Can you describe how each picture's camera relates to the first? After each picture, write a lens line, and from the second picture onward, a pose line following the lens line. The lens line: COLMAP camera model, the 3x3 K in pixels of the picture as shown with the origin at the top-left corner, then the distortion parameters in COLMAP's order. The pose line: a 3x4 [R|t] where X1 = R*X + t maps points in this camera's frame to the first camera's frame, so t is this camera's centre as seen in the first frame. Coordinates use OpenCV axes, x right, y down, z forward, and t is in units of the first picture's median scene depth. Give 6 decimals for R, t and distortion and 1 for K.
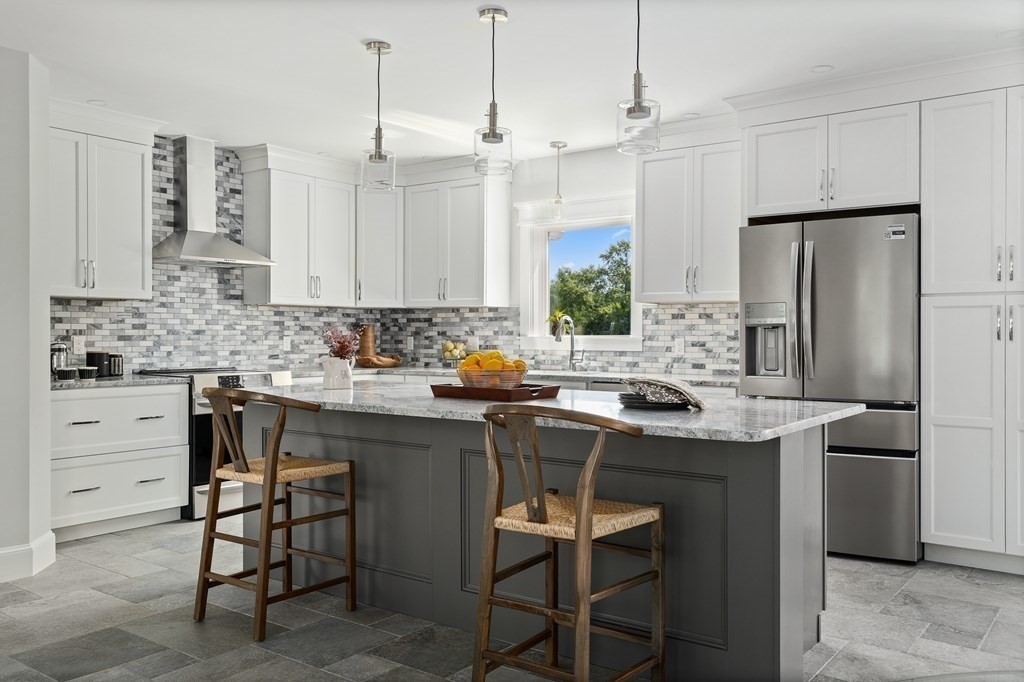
lens RADIAL K [[848.6, 0, 512.0], [0, 848.6, 341.0], [0, 0, 1]] dist [0.002465, -0.002527]
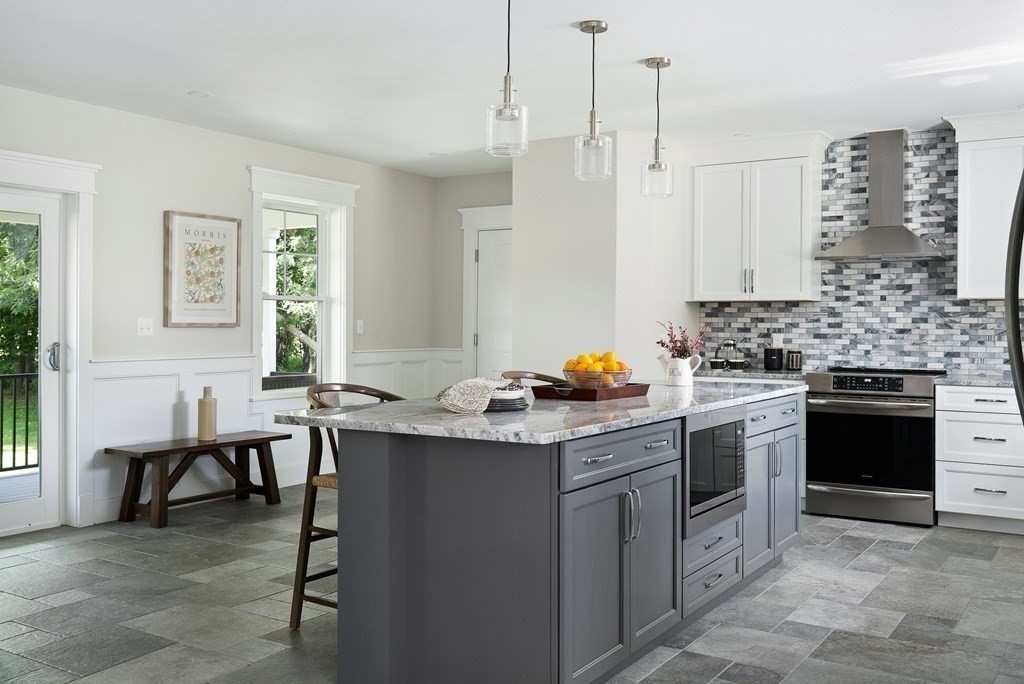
lens RADIAL K [[964.5, 0, 503.5], [0, 964.5, 321.2], [0, 0, 1]] dist [0.021104, -0.001142]
pose [[0.069579, -0.003123, -0.997572, 0.671064], [-0.012908, 0.999909, -0.004030, -0.011130], [0.997493, 0.013157, 0.069532, 0.473152]]
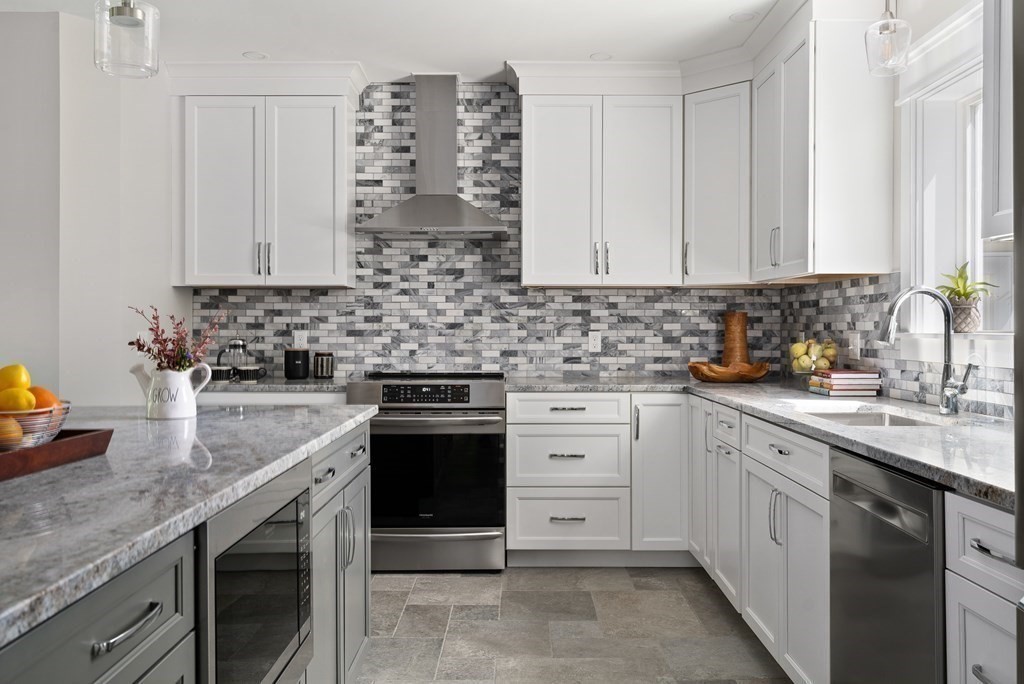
lens RADIAL K [[884.5, 0, 510.7], [0, 884.5, 331.3], [0, 0, 1]] dist [0.011075, 0.002131]
pose [[0.591606, 0.001645, -0.806225, 0.307790], [-0.005708, 0.999981, -0.002149, -0.003972], [0.806207, 0.005873, 0.591605, 0.557705]]
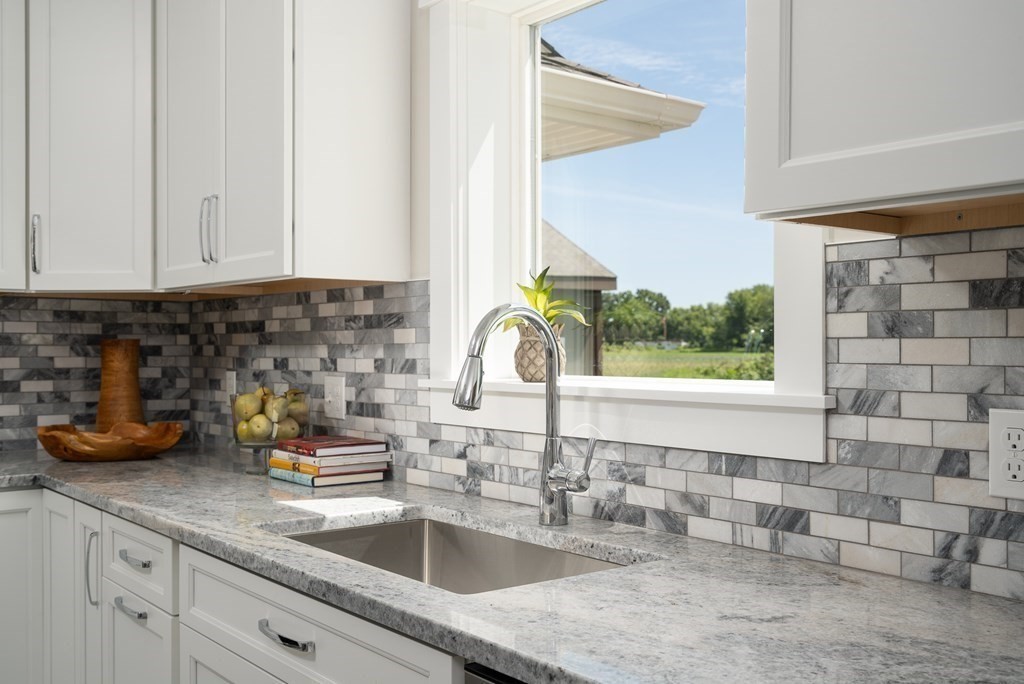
lens RADIAL K [[1012.0, 0, 515.0], [0, 1012.0, 344.3], [0, 0, 1]] dist [0.004712, -0.000002]
pose [[0.965201, -0.003608, -0.261486, 0.141021], [0.000765, 0.999940, -0.010970, -0.014418], [0.261510, 0.010388, 0.965145, 0.713058]]
